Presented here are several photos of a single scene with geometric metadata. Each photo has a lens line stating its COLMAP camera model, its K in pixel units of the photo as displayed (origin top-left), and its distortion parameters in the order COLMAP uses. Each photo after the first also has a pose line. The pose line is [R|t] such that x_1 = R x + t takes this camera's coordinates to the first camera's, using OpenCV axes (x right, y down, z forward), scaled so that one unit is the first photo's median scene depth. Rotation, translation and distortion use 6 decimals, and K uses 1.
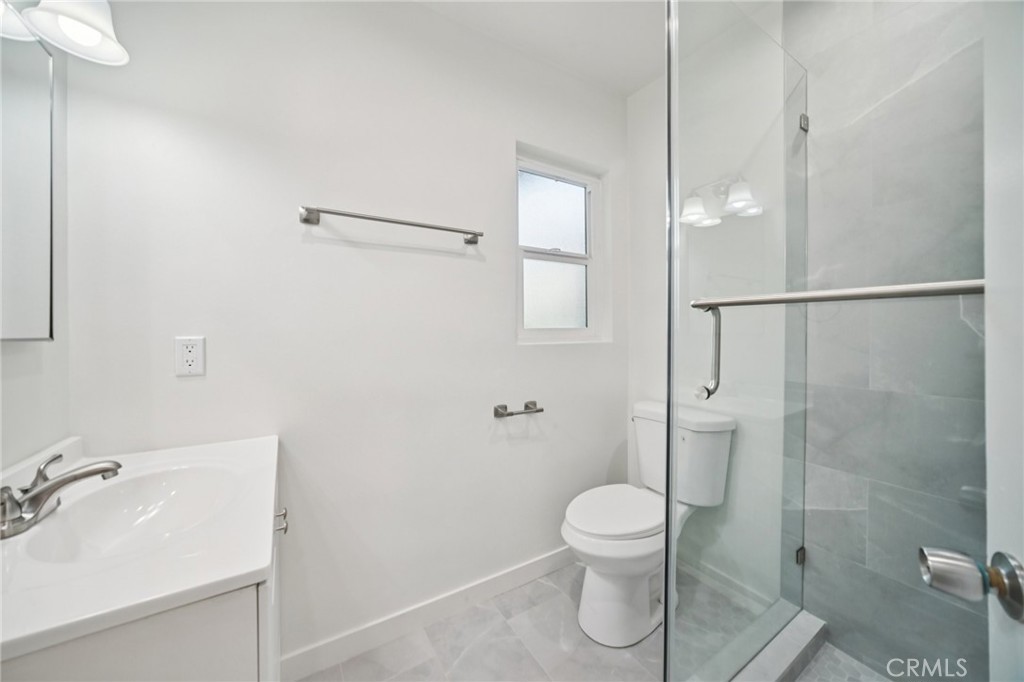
lens RADIAL K [[393.8, 0, 509.5], [0, 393.8, 336.0], [0, 0, 1]] dist [-0.015912, 0.005656]
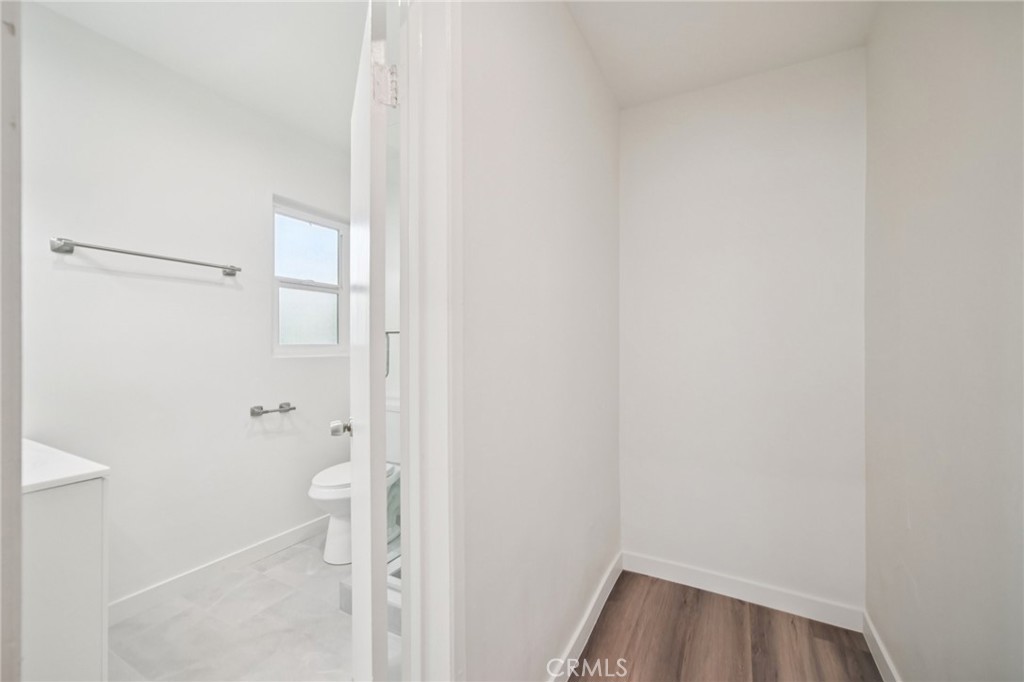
lens RADIAL K [[400.8, 0, 510.2], [0, 400.8, 347.7], [0, 0, 1]] dist [-0.013806, 0.005971]
pose [[0.855483, 0.003672, 0.517817, 0.008585], [0.001737, 0.999949, -0.009961, 0.004413], [-0.517827, 0.009421, 0.855433, -0.467241]]
